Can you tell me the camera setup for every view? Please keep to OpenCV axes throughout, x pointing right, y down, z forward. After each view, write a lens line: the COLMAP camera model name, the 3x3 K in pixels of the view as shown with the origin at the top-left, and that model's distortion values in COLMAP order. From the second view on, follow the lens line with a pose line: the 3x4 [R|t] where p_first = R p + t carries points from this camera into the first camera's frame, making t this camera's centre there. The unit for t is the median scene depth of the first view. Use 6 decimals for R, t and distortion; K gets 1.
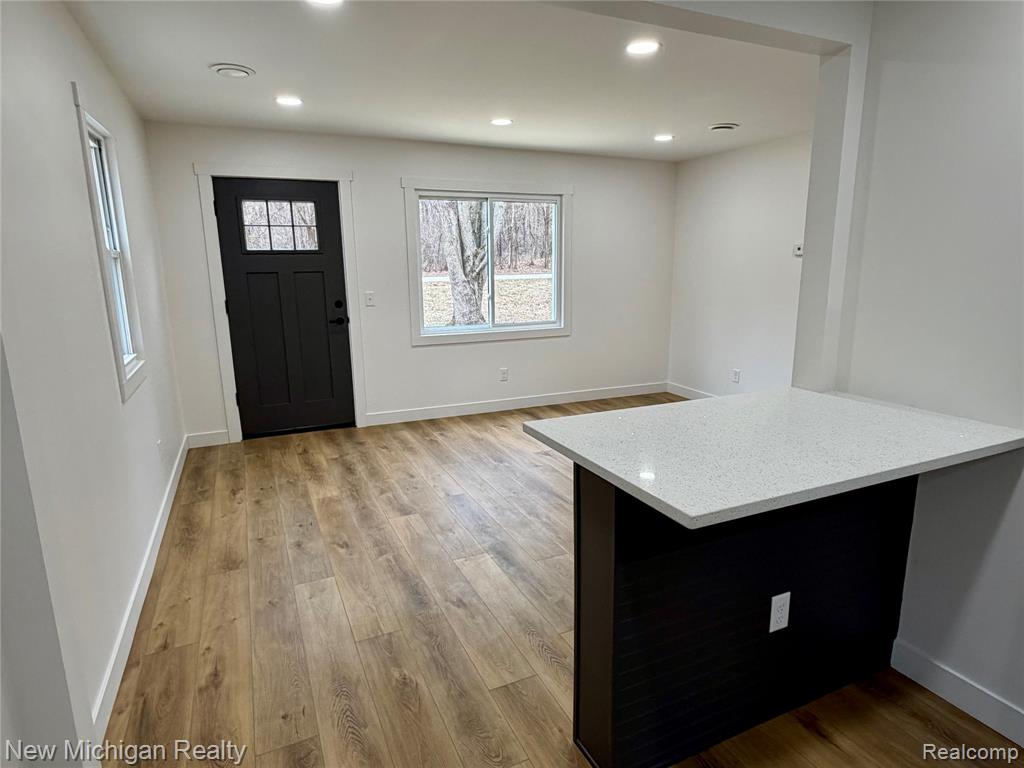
lens RADIAL K [[578.3, 0, 514.6], [0, 578.3, 380.8], [0, 0, 1]] dist [0.000868, 0.000068]
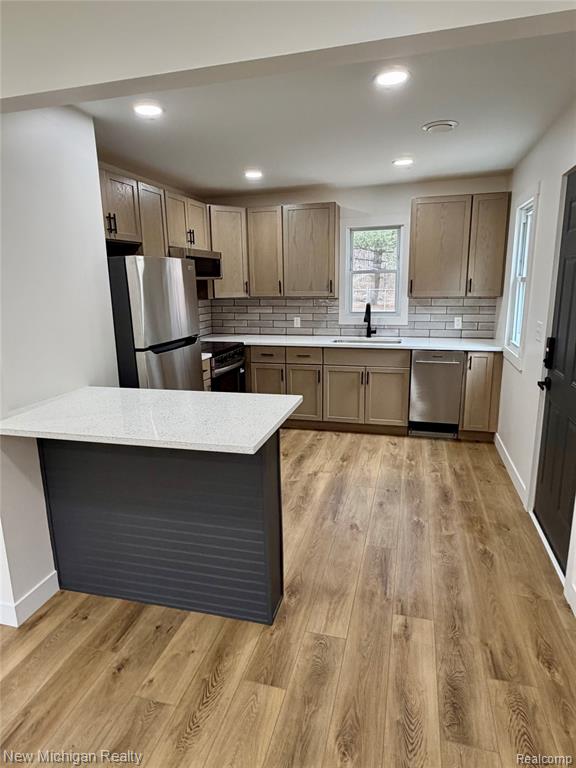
lens RADIAL K [[469.5, 0, 288.7], [0, 469.5, 386.0], [0, 0, 1]] dist [-0.001205, 0.000551]
pose [[-0.766356, -0.118358, 0.631419, -0.582747], [0.155272, 0.919614, 0.360833, -0.339553], [-0.623370, 0.374568, -0.686374, 1.497474]]
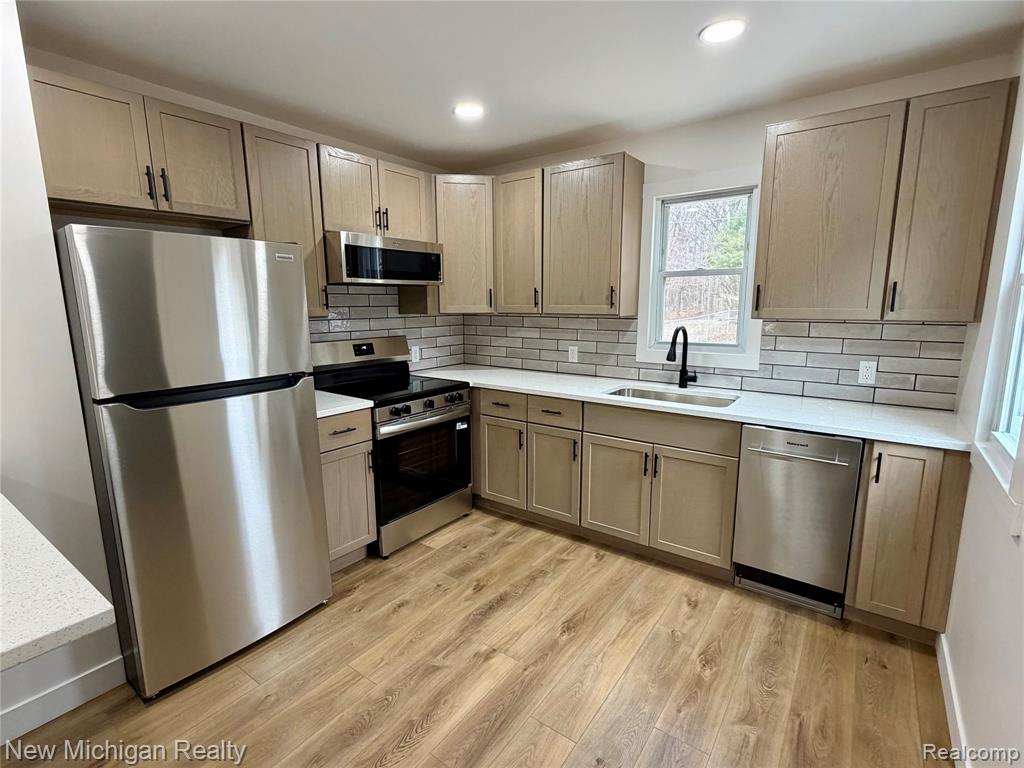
lens RADIAL K [[493.4, 0, 514.4], [0, 493.4, 385.2], [0, 0, 1]] dist [0.000483, -0.000366]
pose [[-0.484149, -0.135791, 0.864384, -0.435839], [0.190155, 0.947944, 0.255425, -0.188817], [-0.854073, 0.288031, -0.433125, 0.886522]]
